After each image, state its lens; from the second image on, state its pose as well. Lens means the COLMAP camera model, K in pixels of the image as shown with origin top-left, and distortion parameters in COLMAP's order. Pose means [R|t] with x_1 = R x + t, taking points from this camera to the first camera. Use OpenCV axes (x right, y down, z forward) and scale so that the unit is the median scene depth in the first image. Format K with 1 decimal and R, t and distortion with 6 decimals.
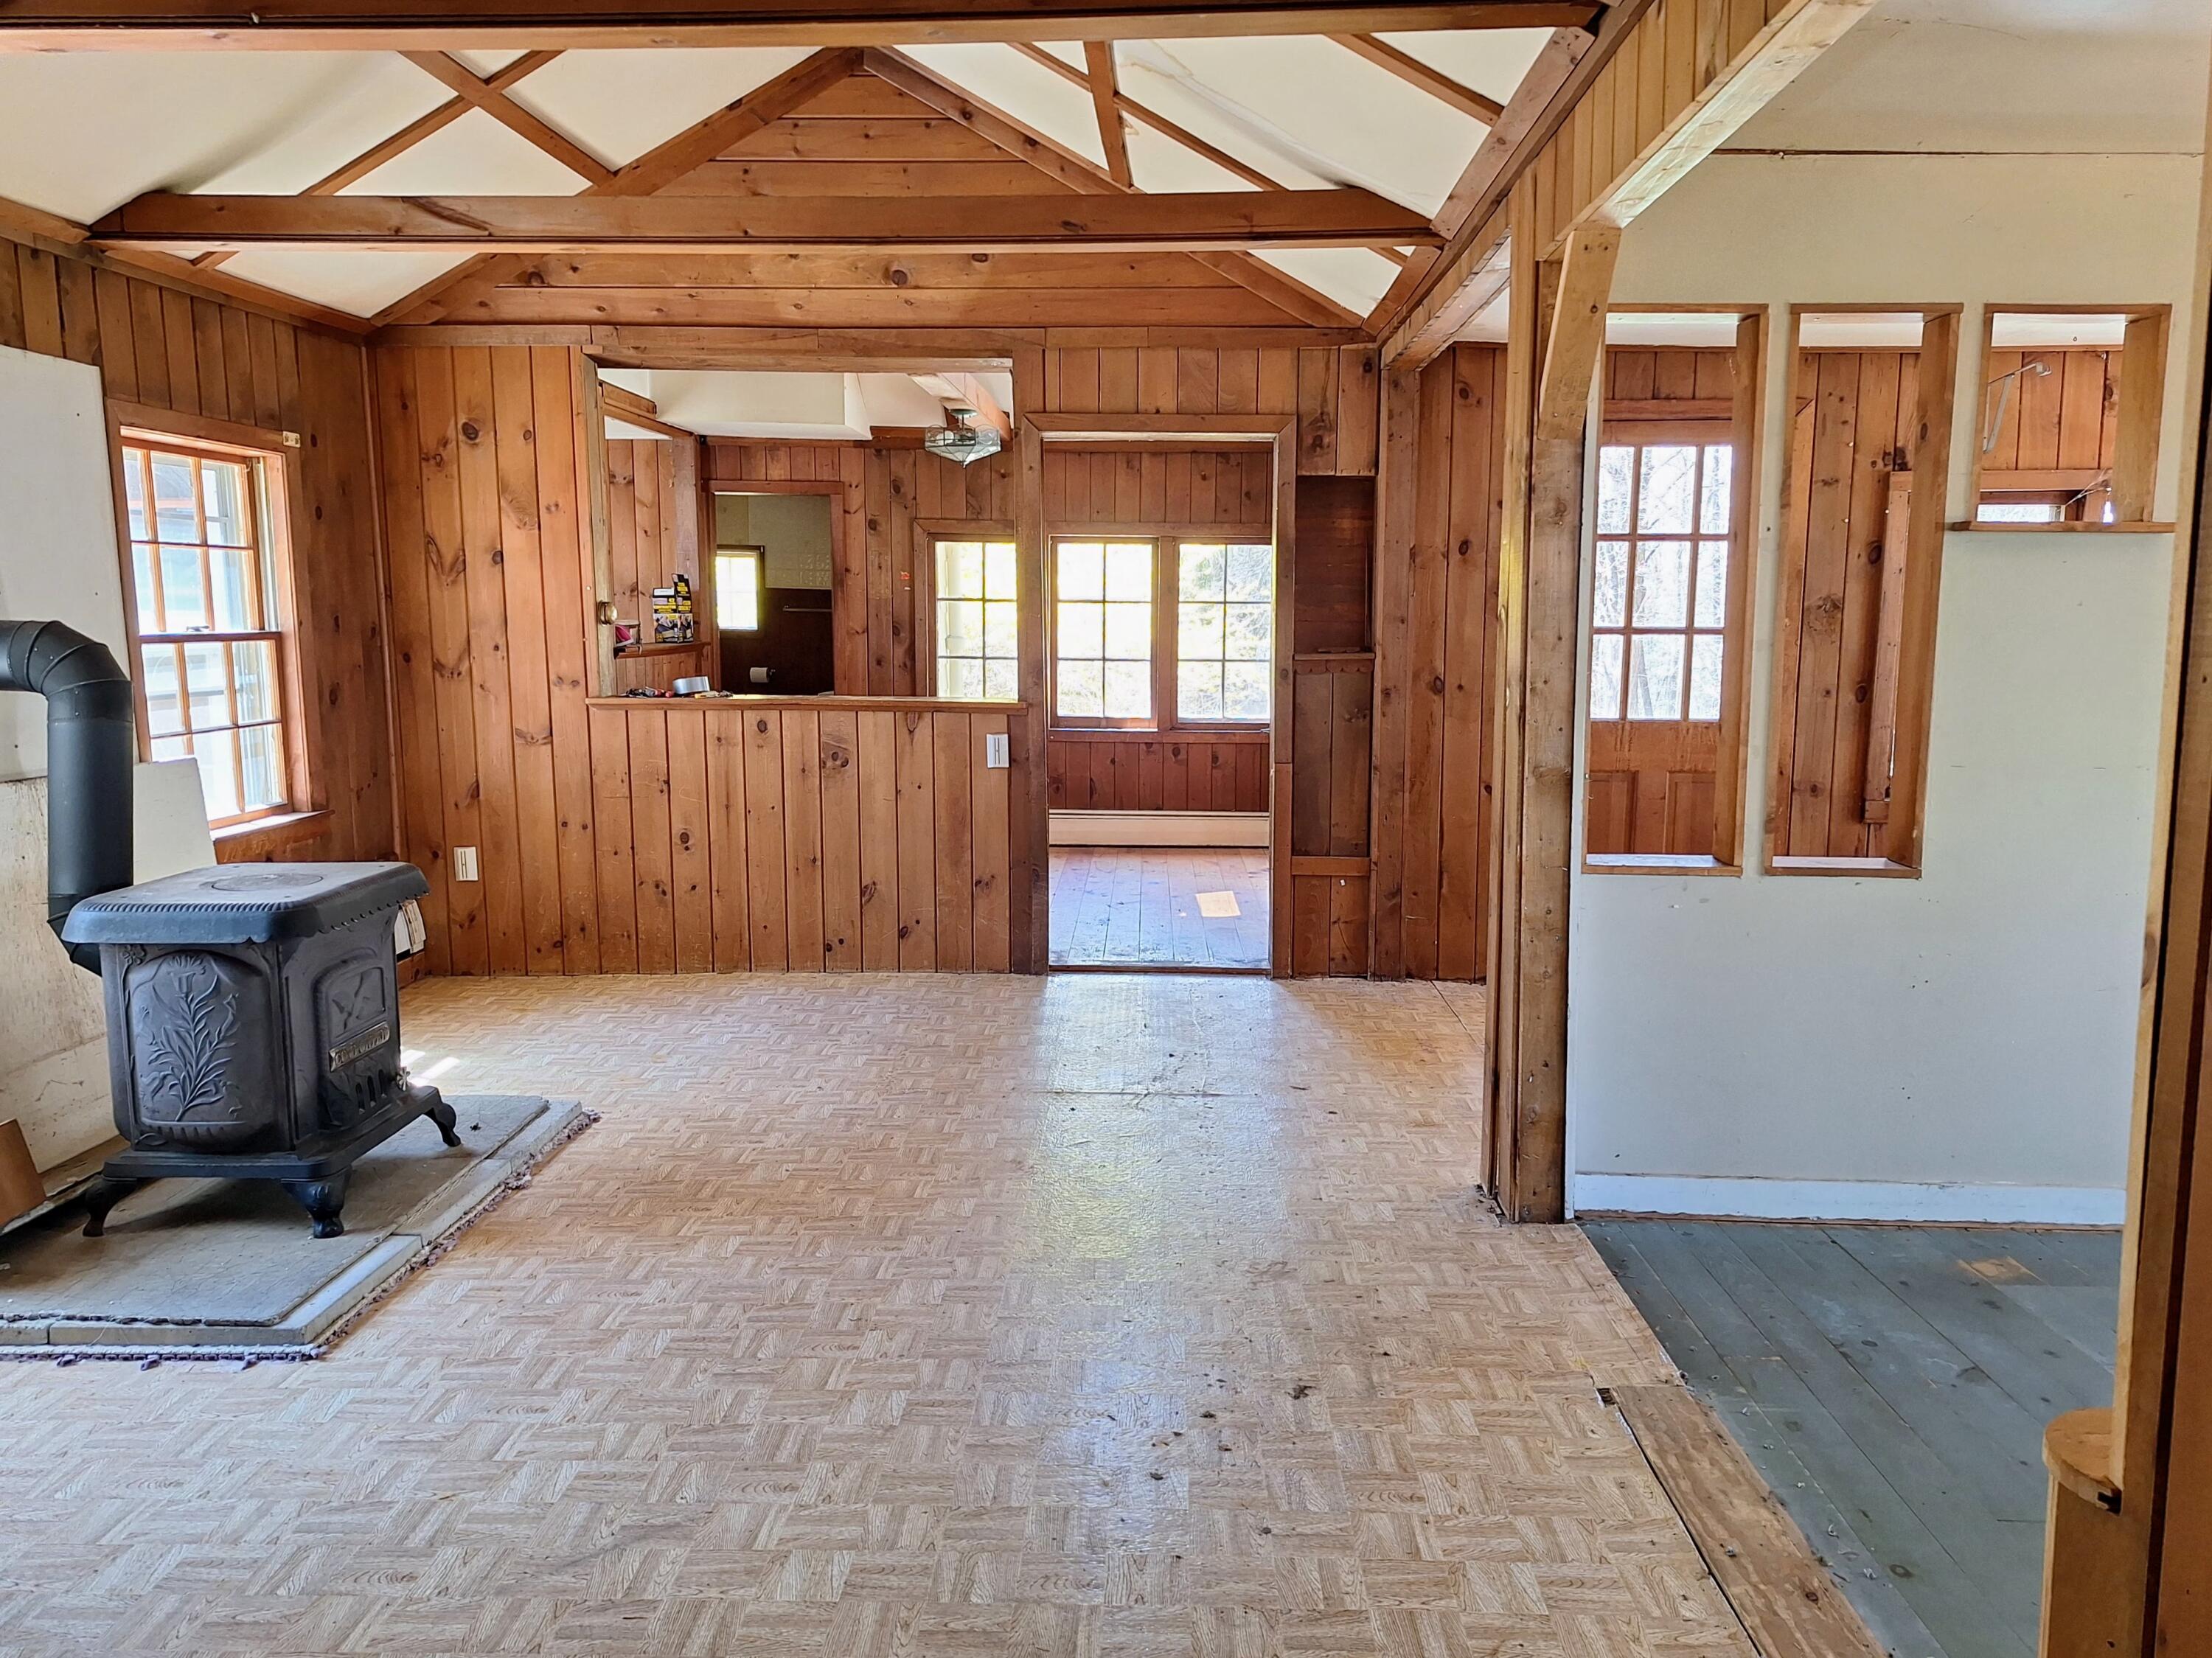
lens RADIAL K [[1616.6, 0, 1117.4], [0, 1616.6, 813.7], [0, 0, 1]] dist [0.116170, -0.169919]
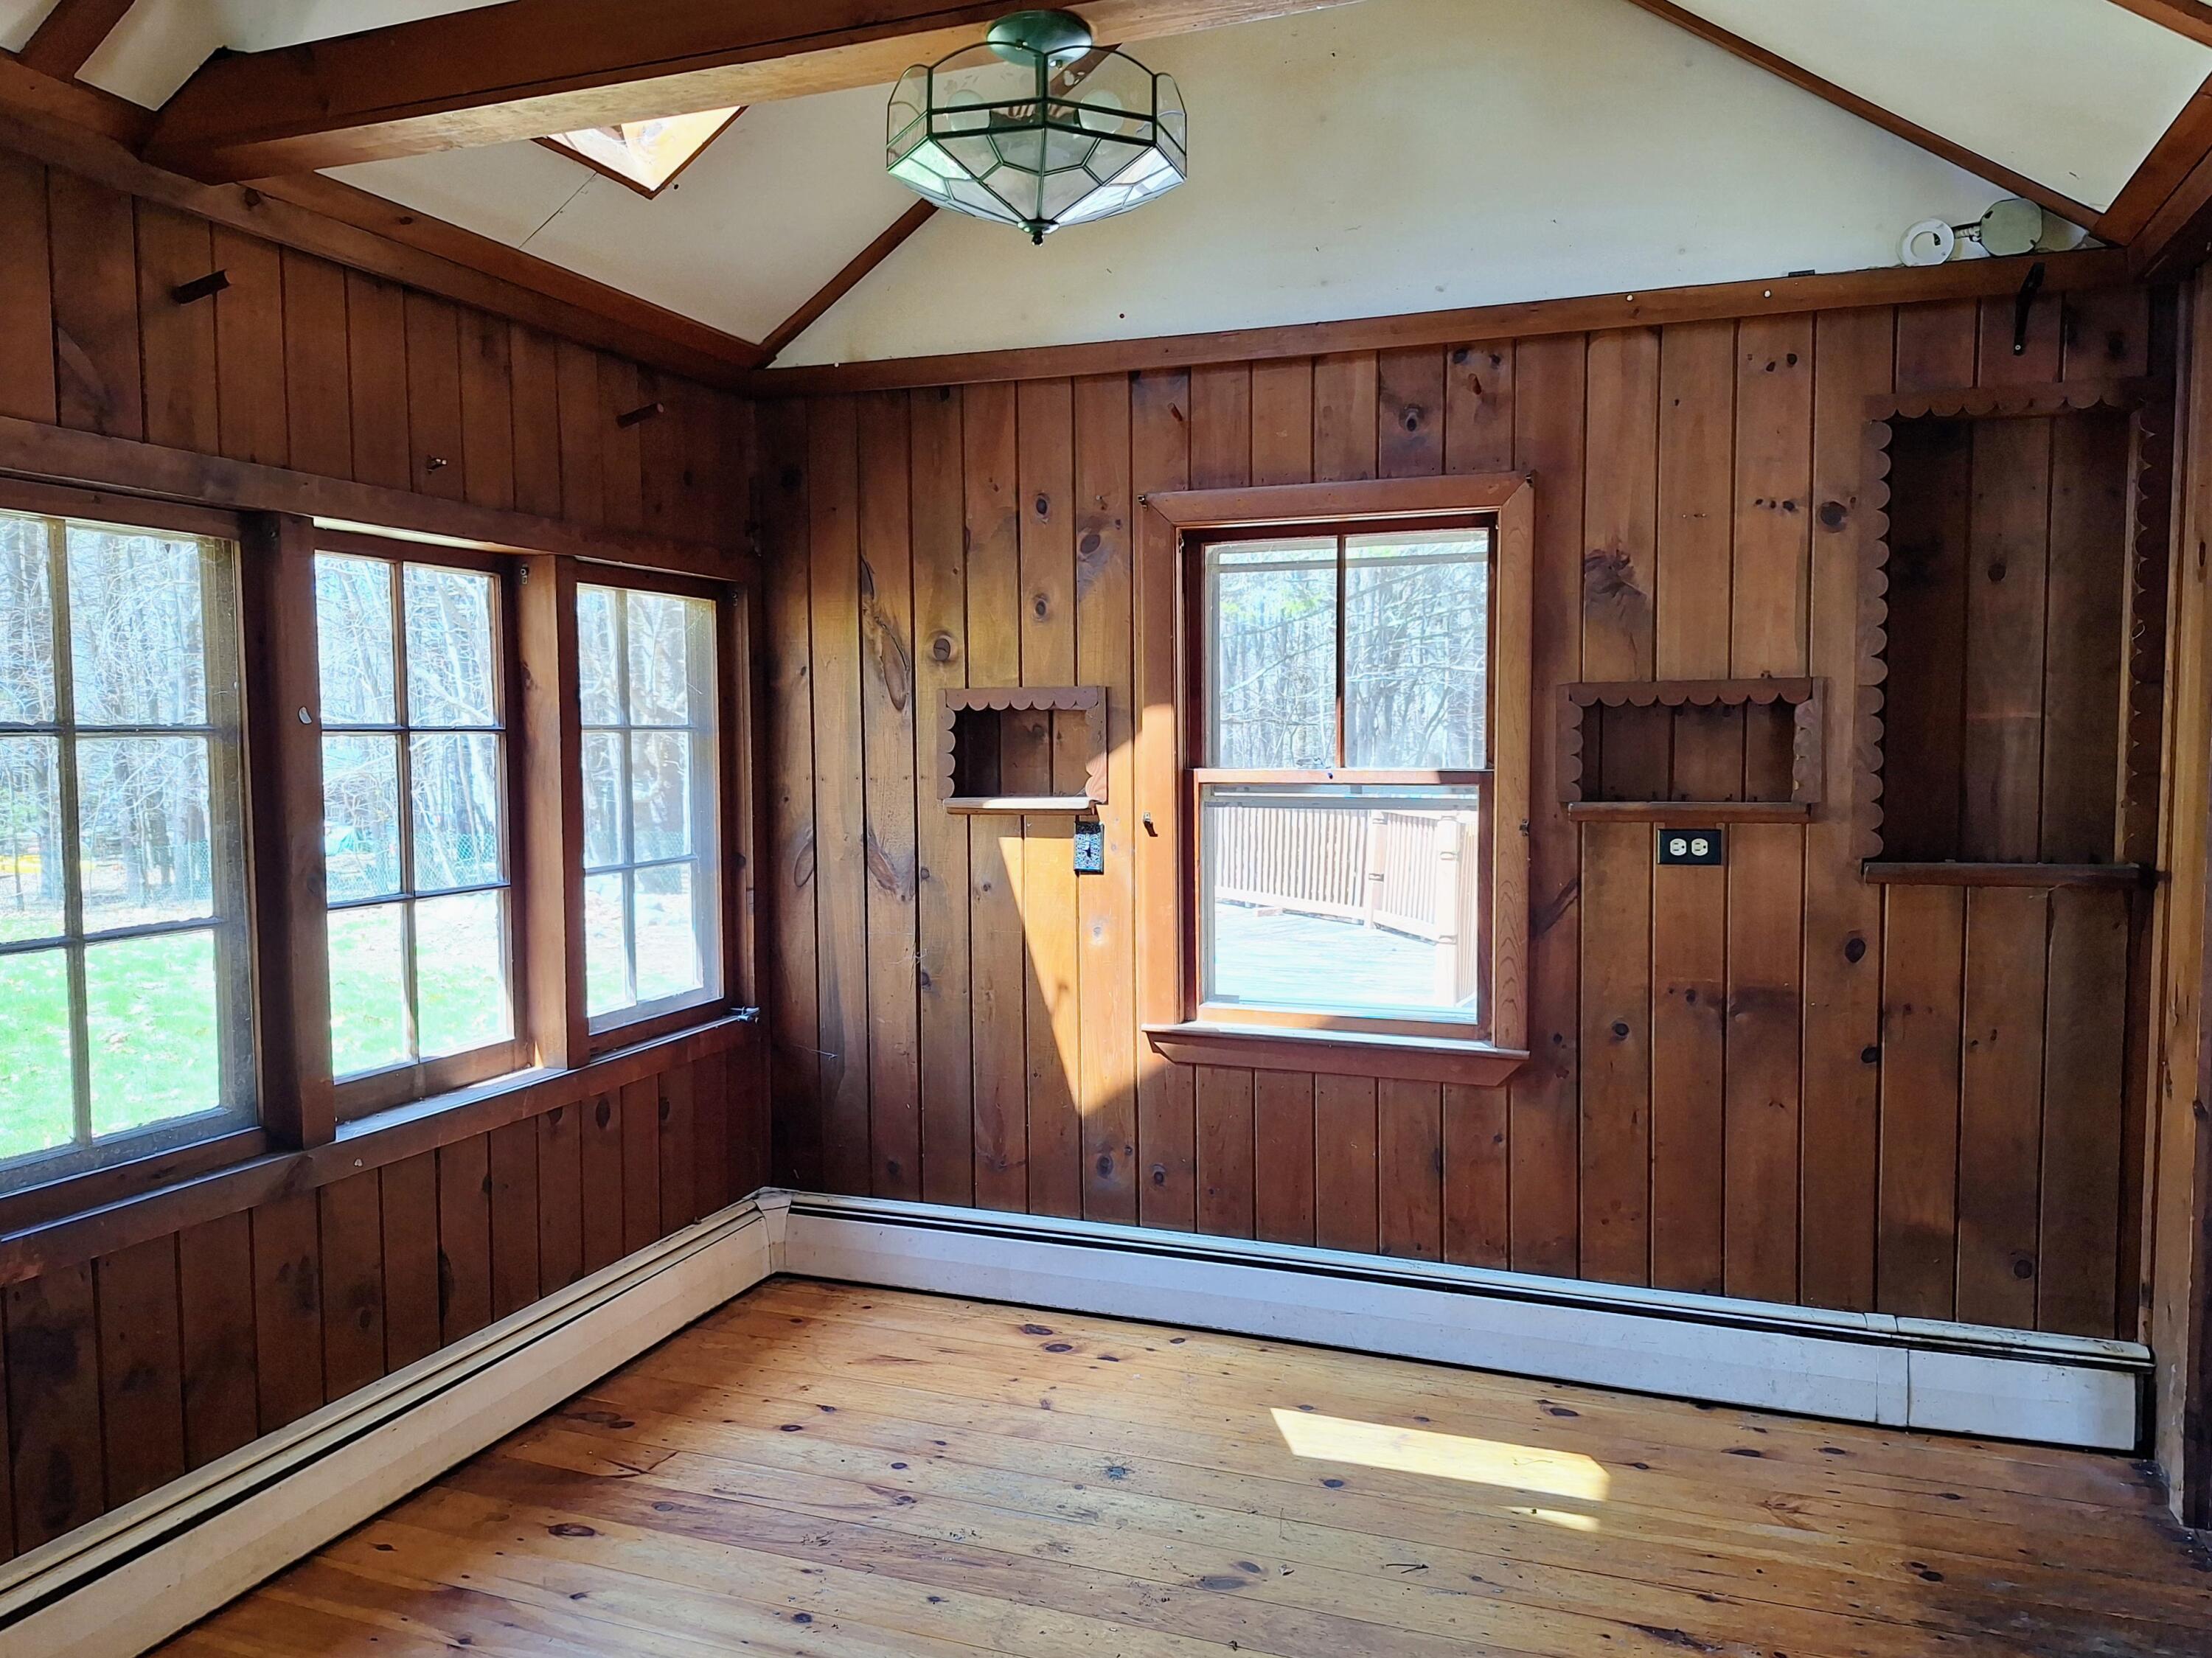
lens RADIAL K [[1629.6, 0, 1106.0], [0, 1629.6, 829.0], [0, 0, 1]] dist [0.042337, -0.082930]
pose [[0.350281, -0.067828, 0.934186, -0.730944], [0.122373, 0.992140, 0.026151, -0.264487], [-0.928616, 0.105159, 0.355828, 1.937642]]
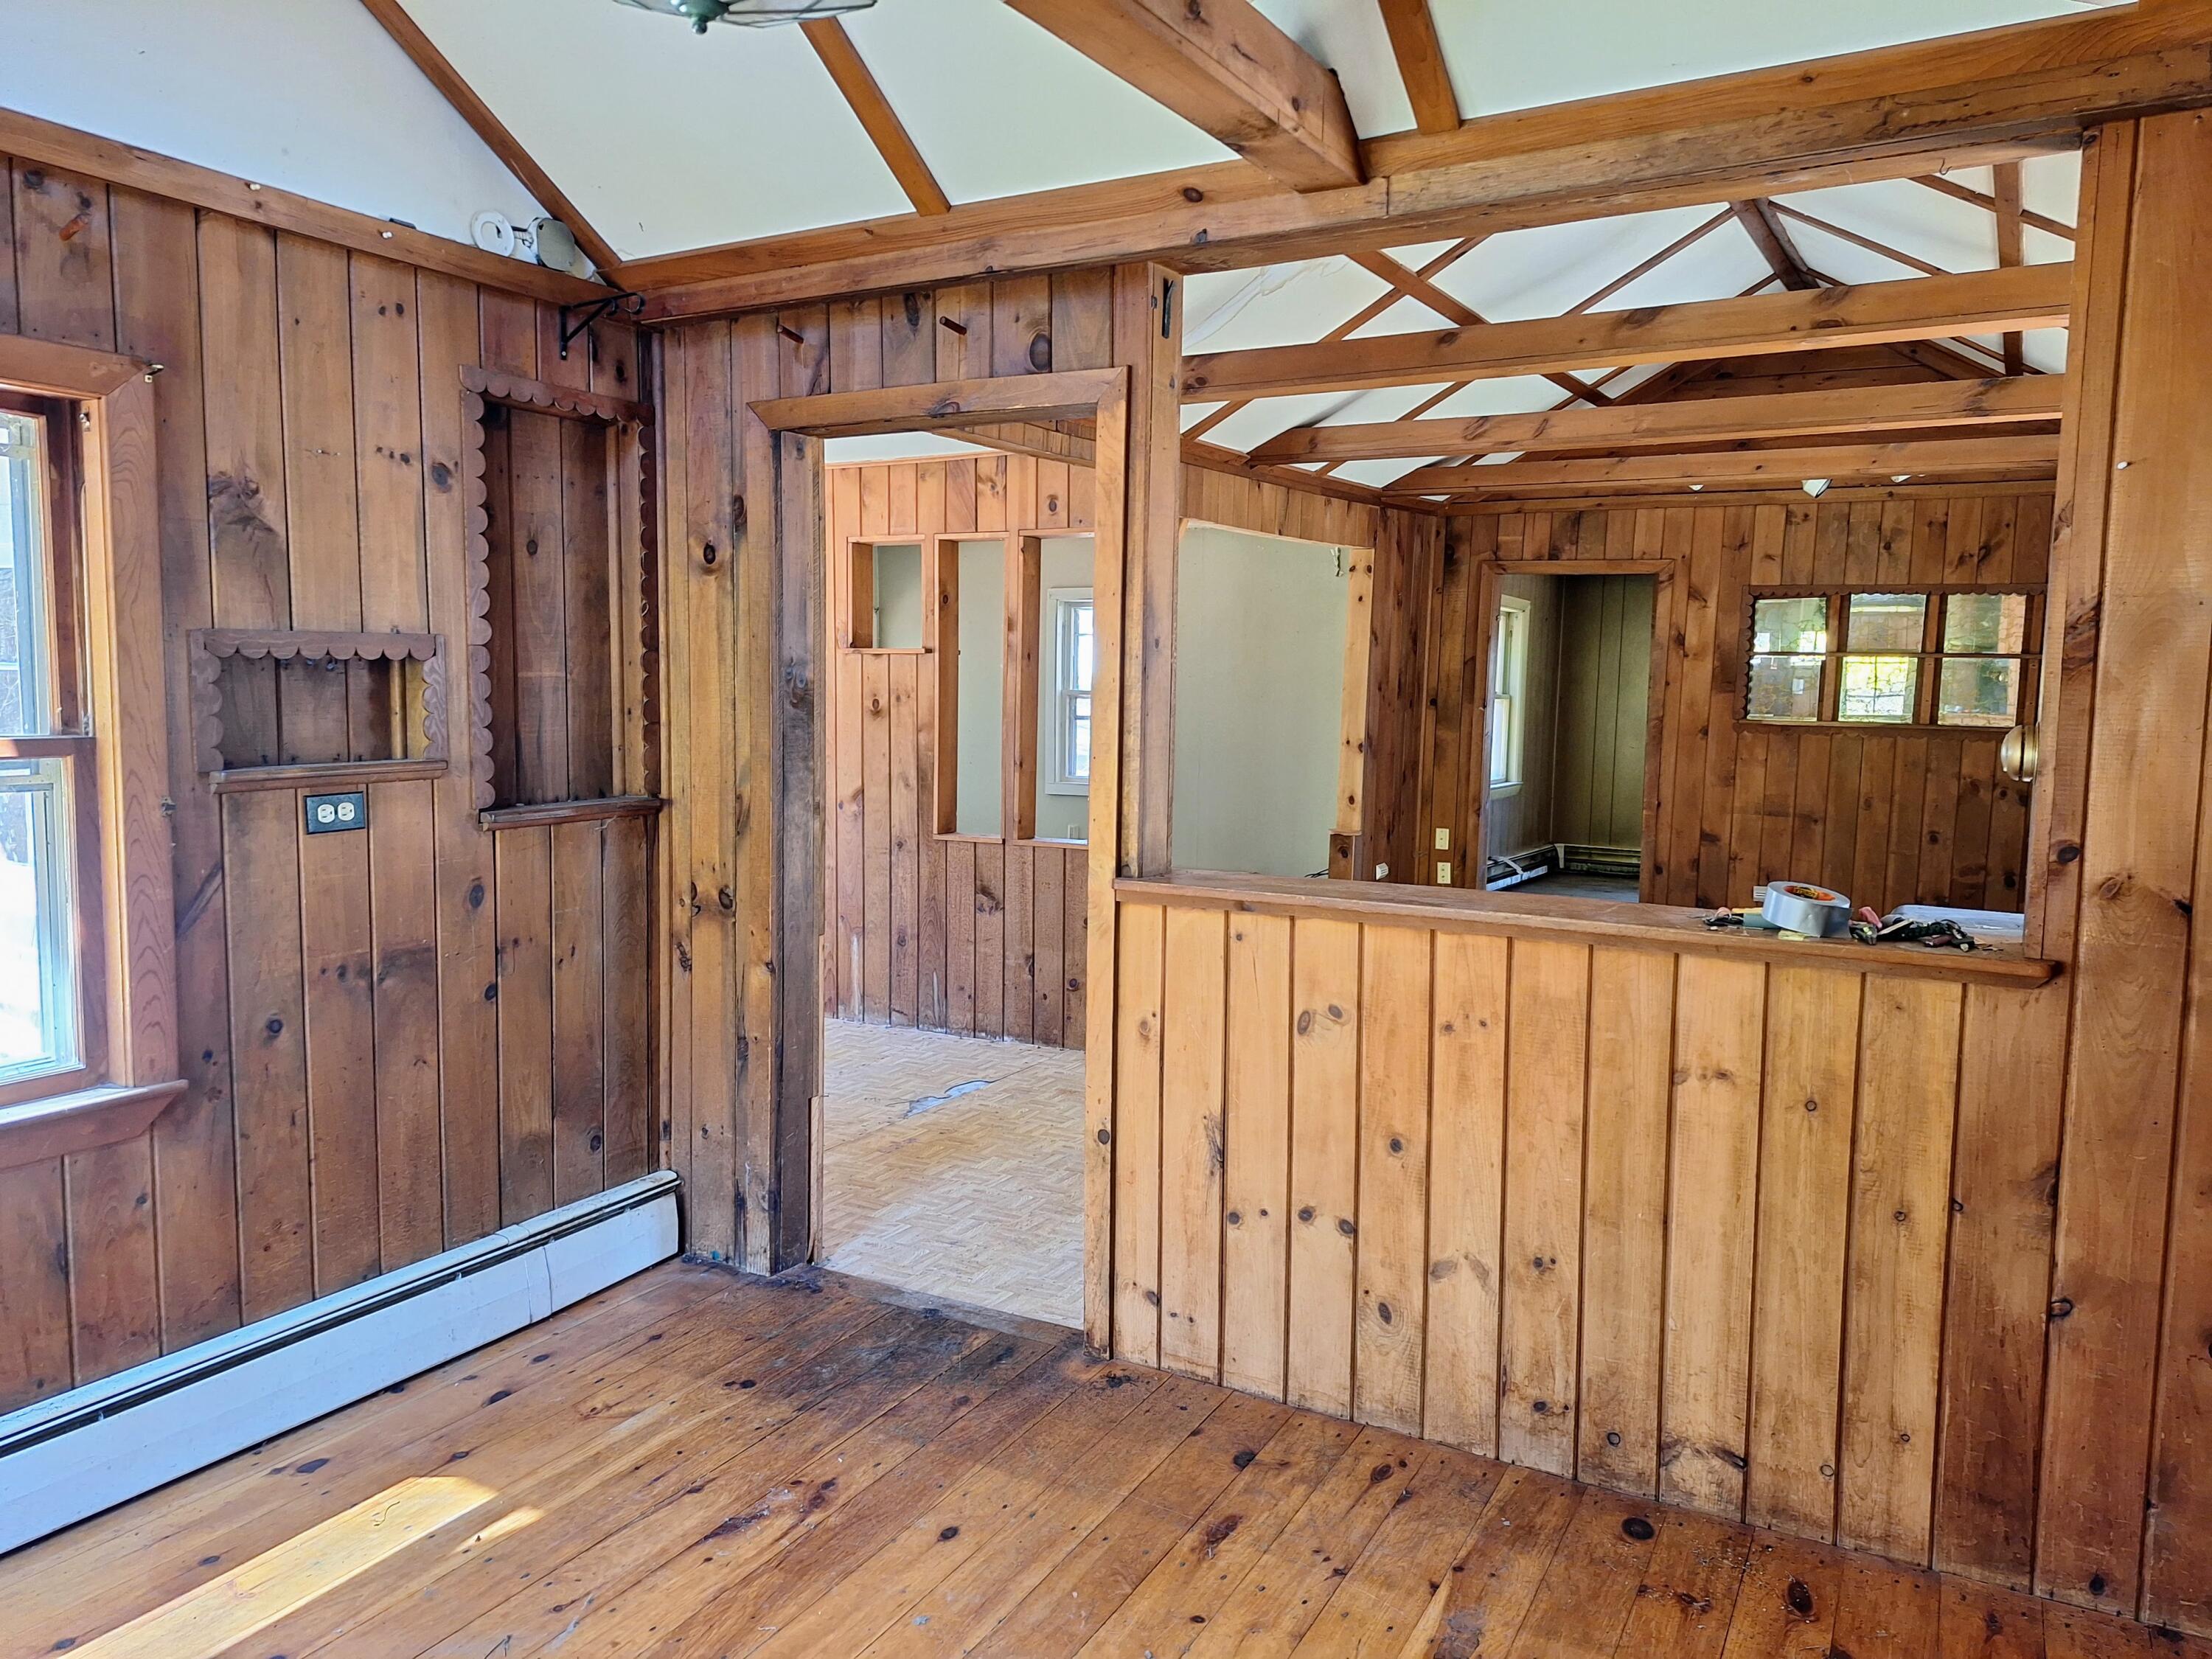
lens RADIAL K [[1498.5, 0, 1128.7], [0, 1498.5, 813.7], [0, 0, 1]] dist [0.116460, -0.183062]
pose [[-0.885705, -0.056612, 0.460784, -0.491602], [0.041471, 0.978921, 0.199984, -0.330592], [-0.462393, 0.196236, -0.864687, 2.451135]]
